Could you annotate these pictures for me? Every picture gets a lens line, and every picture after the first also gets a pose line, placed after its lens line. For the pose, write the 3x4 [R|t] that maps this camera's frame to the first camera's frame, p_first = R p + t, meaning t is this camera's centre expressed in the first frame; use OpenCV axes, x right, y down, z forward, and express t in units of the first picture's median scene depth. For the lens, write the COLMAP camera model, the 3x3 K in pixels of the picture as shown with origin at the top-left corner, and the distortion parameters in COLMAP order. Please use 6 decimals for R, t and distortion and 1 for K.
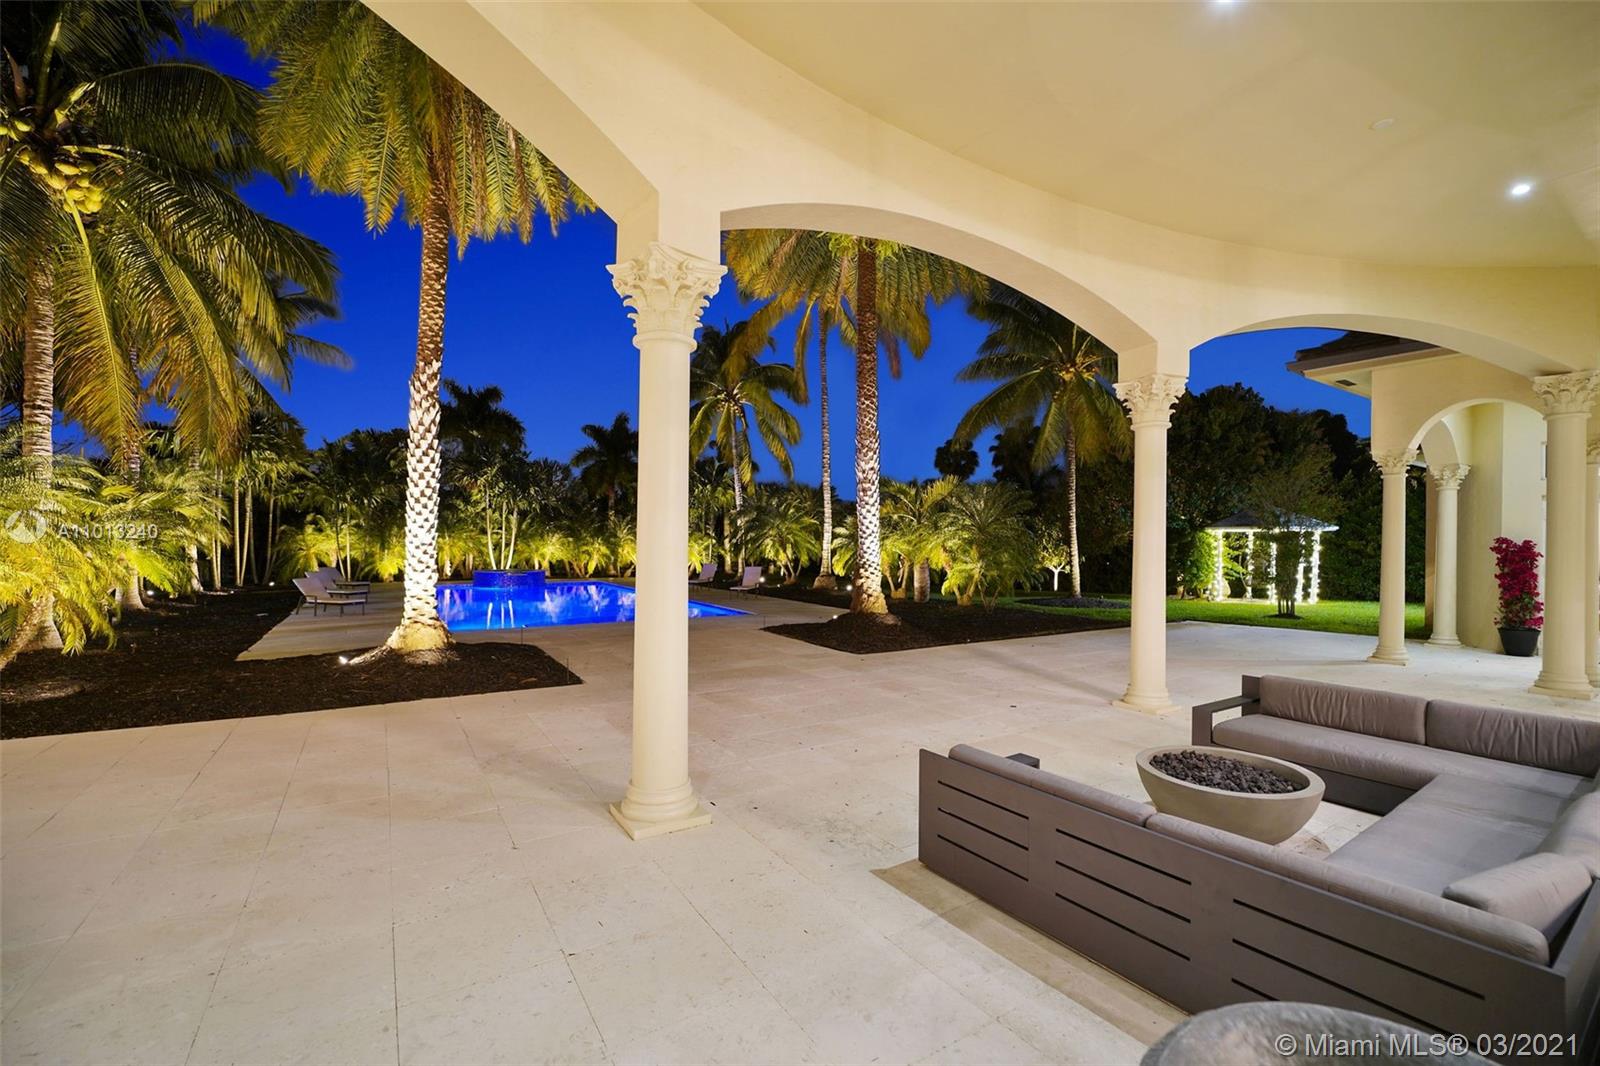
lens RADIAL K [[628.5, 0, 839.4], [0, 628.5, 536.5], [0, 0, 1]] dist [0.001074, 0.000207]
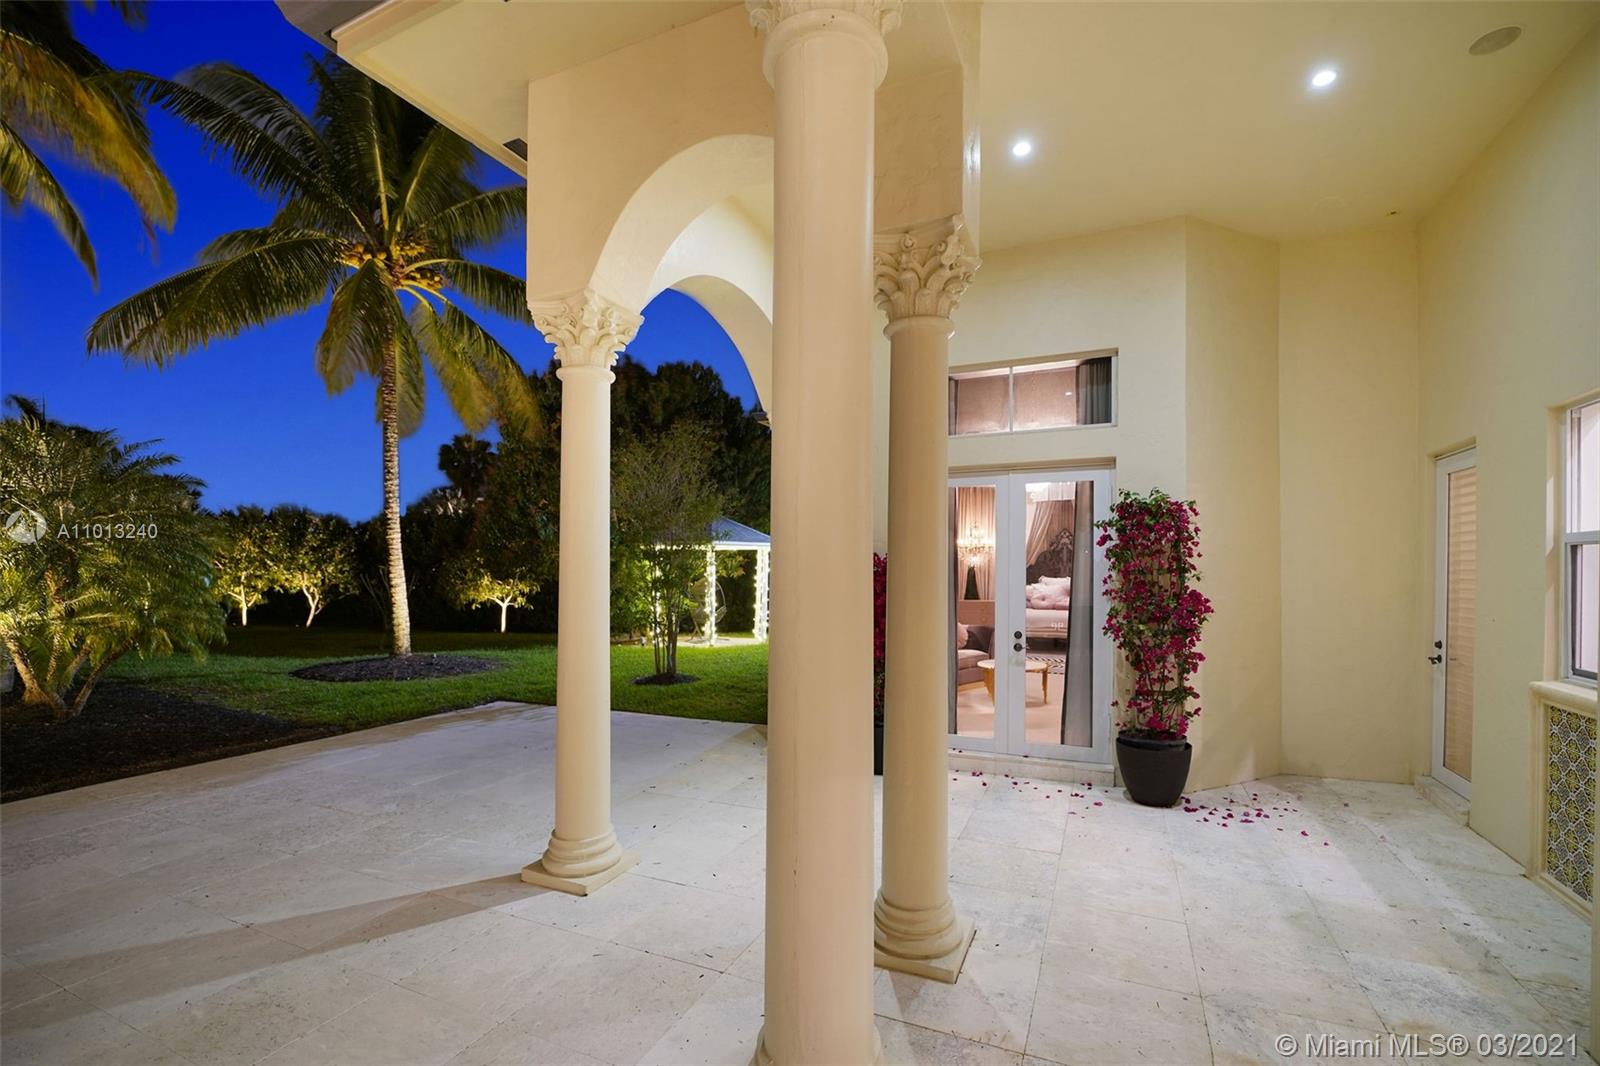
lens RADIAL K [[635.9, 0, 796.8], [0, 635.9, 538.8], [0, 0, 1]] dist [-0.007720, -0.000115]
pose [[0.861904, 0.017126, 0.506782, 0.338307], [0.000687, 0.999389, -0.034942, 0.006418], [-0.507071, 0.030465, 0.861366, 0.259487]]
